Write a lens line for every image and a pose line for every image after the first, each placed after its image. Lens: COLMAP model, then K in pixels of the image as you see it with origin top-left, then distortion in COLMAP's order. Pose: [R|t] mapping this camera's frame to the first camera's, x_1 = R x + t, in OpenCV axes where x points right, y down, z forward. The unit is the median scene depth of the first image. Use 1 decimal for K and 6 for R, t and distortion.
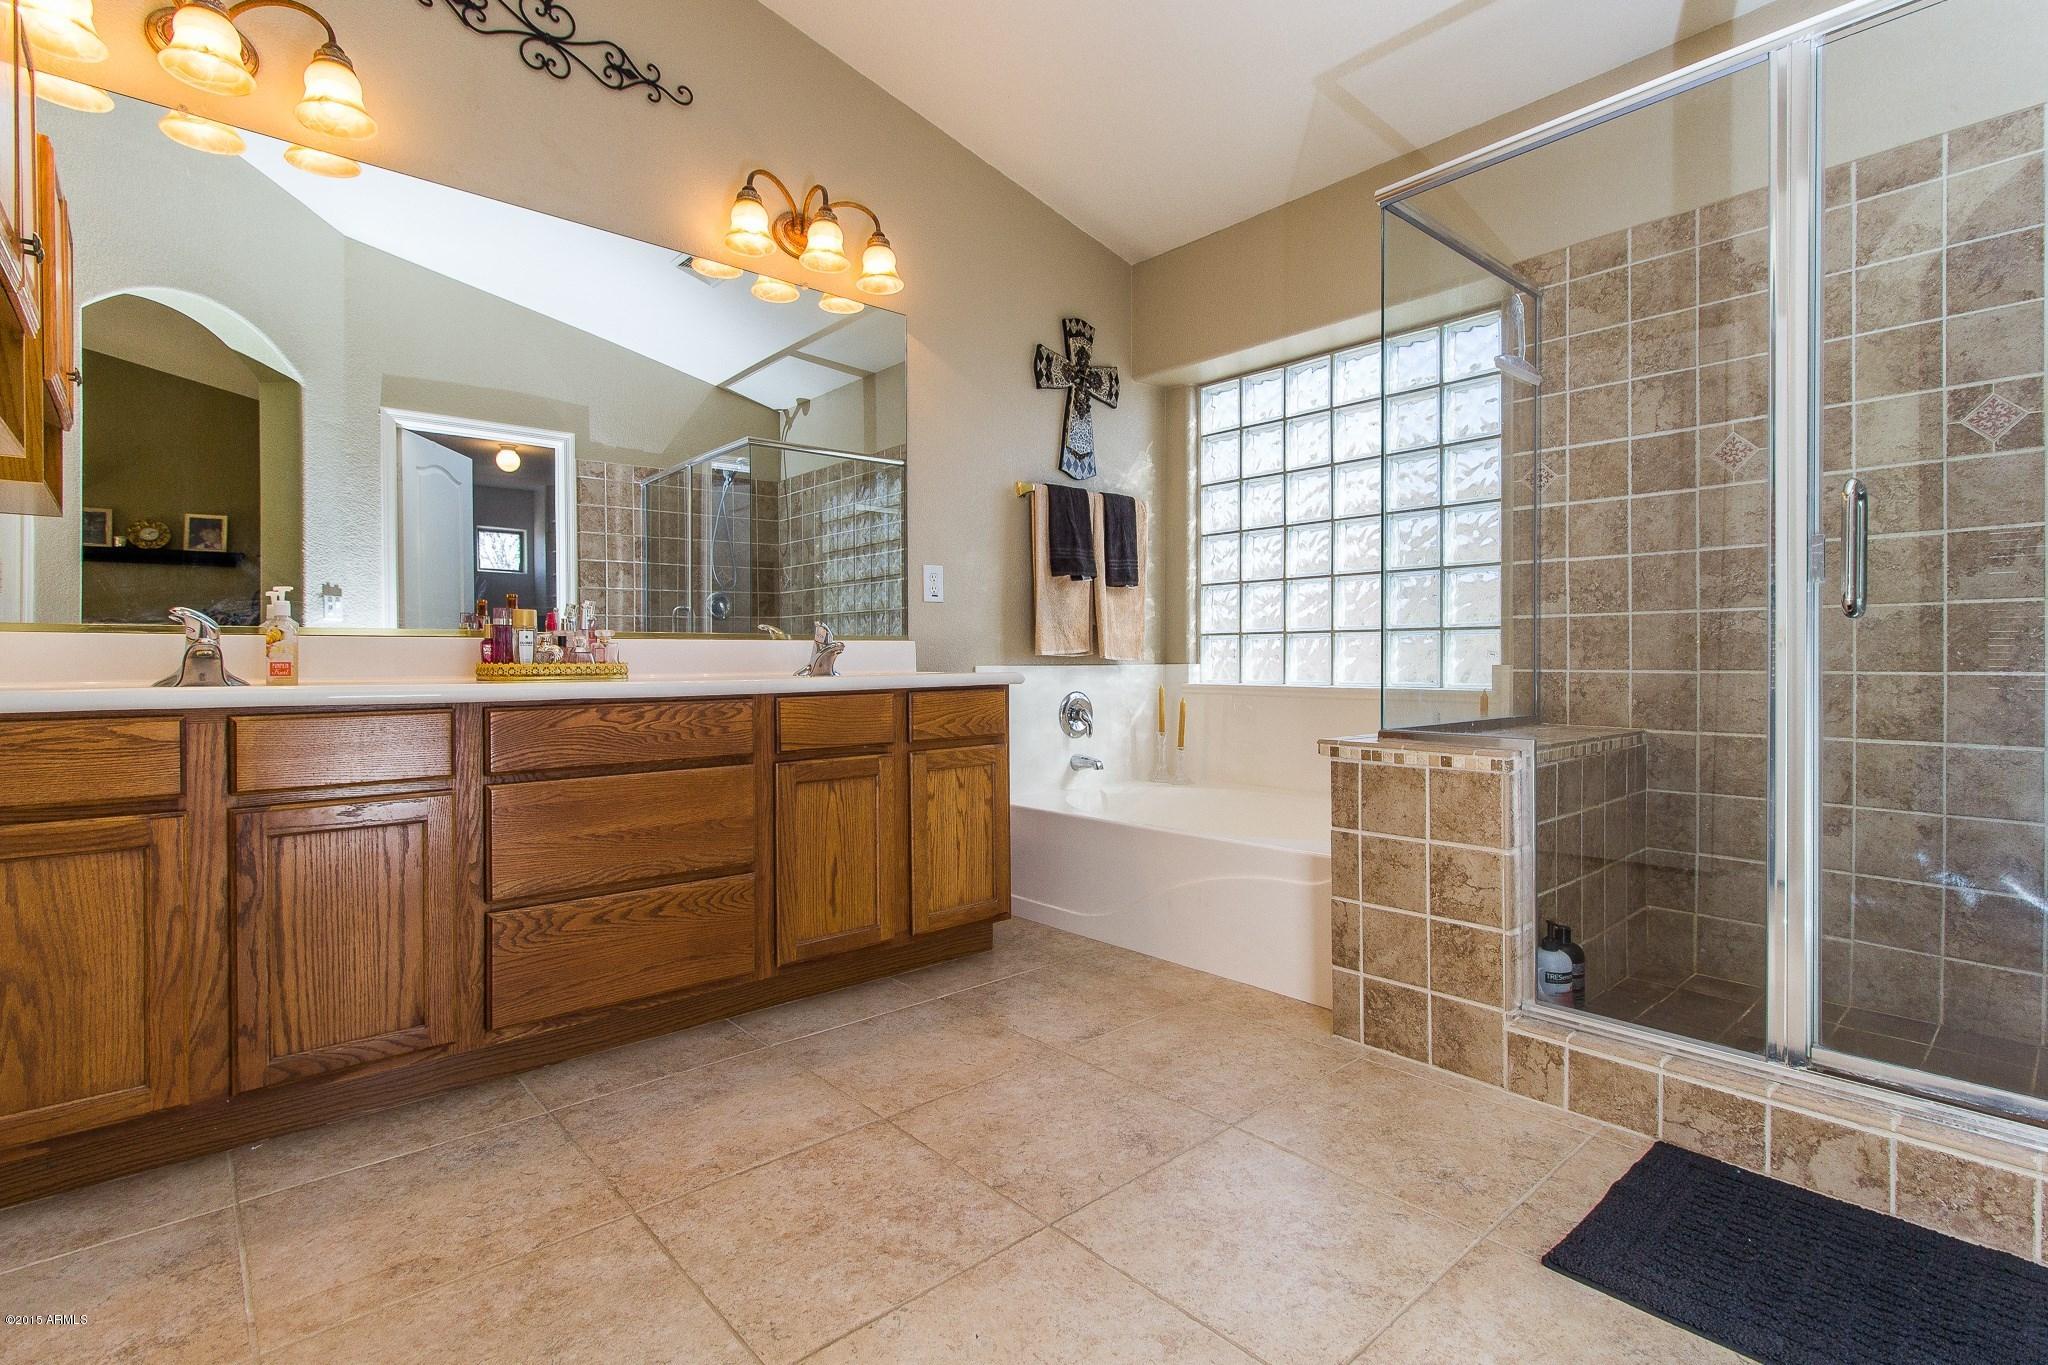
lens RADIAL K [[970.8, 0, 1032.4], [0, 970.8, 660.2], [0, 0, 1]] dist [-0.001740, 0.001330]
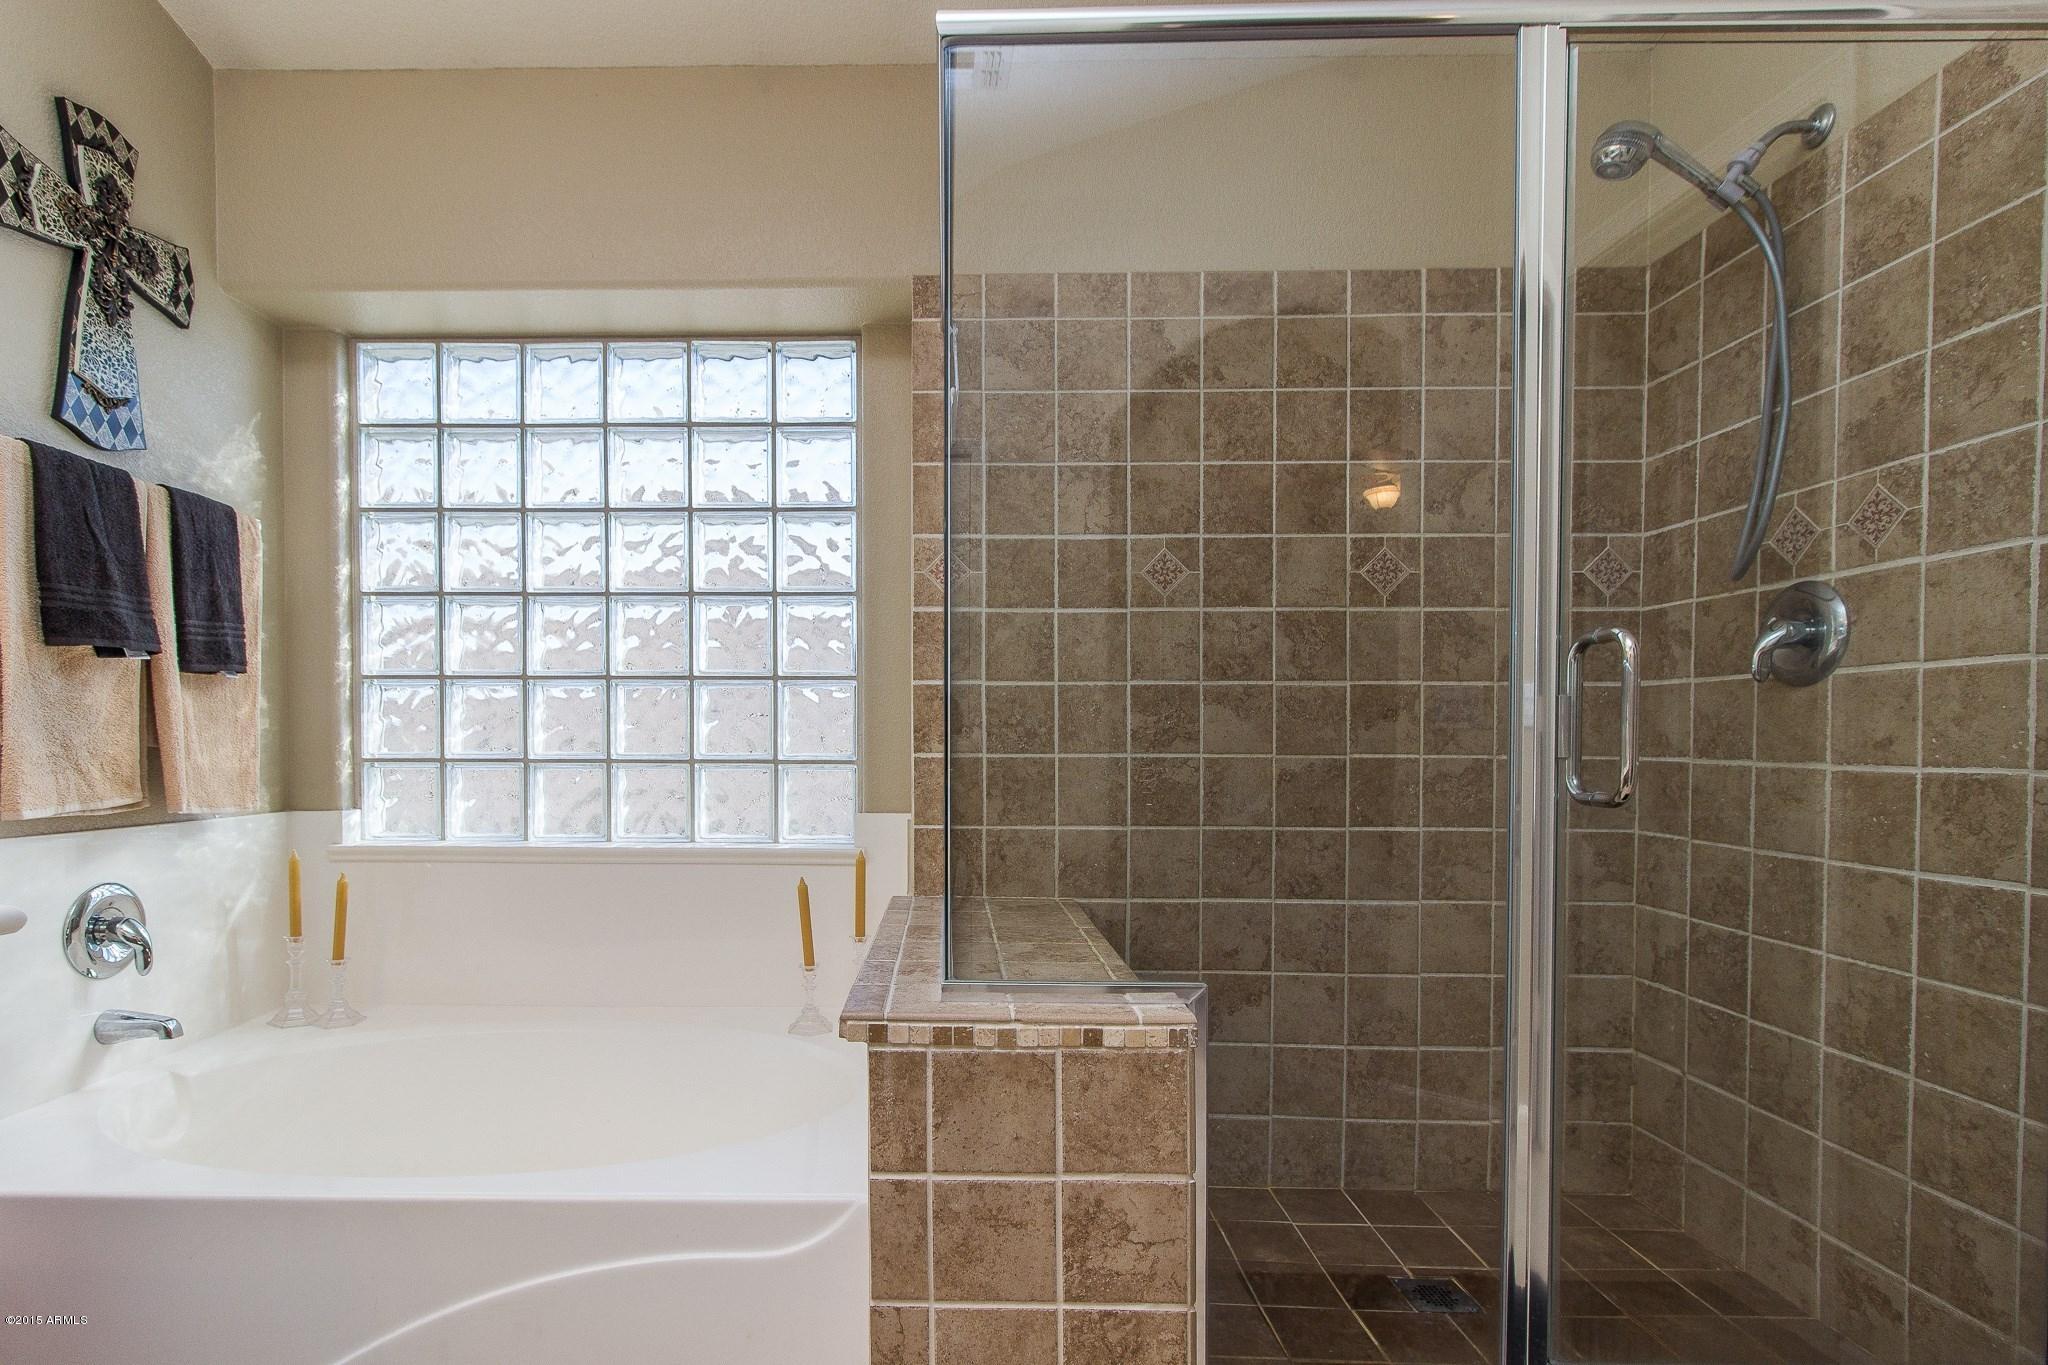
lens RADIAL K [[970.8, 0, 908.1], [0, 970.8, 767.1], [0, 0, 1]] dist [-0.001740, 0.001330]
pose [[0.675813, -0.013500, 0.736949, -0.058193], [-0.002696, 0.999780, 0.020786, -0.053387], [-0.737068, -0.016034, 0.675628, 0.529004]]
